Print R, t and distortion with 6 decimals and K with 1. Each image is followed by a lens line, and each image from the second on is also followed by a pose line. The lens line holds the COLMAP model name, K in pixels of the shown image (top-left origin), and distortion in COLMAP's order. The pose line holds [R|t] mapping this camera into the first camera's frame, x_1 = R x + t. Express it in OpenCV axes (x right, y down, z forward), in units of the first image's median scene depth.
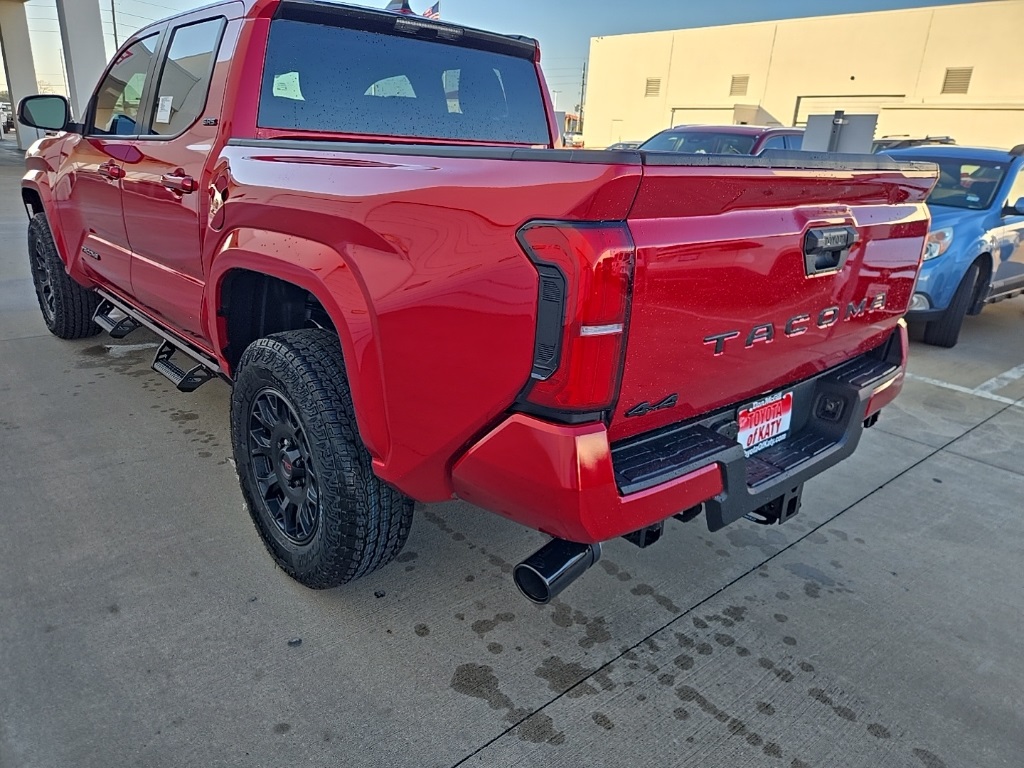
lens RADIAL K [[706.4, 0, 506.9], [0, 706.4, 381.7], [0, 0, 1]] dist [0.048623, -0.039319]
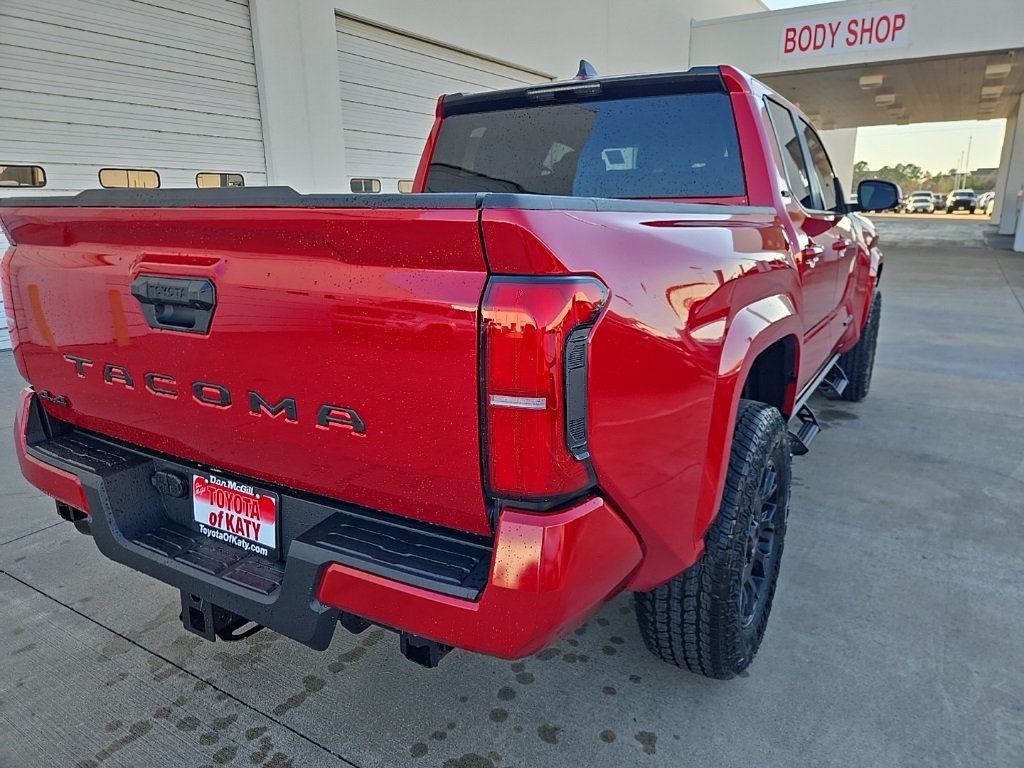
lens RADIAL K [[706.4, 0, 507.5], [0, 706.4, 361.0], [0, 0, 1]] dist [0.048623, -0.039319]
pose [[0.279889, 0.165073, -0.945734, 1.099159], [-0.285912, 0.954738, 0.082029, -0.246392], [0.916469, 0.247438, 0.314417, 0.897418]]
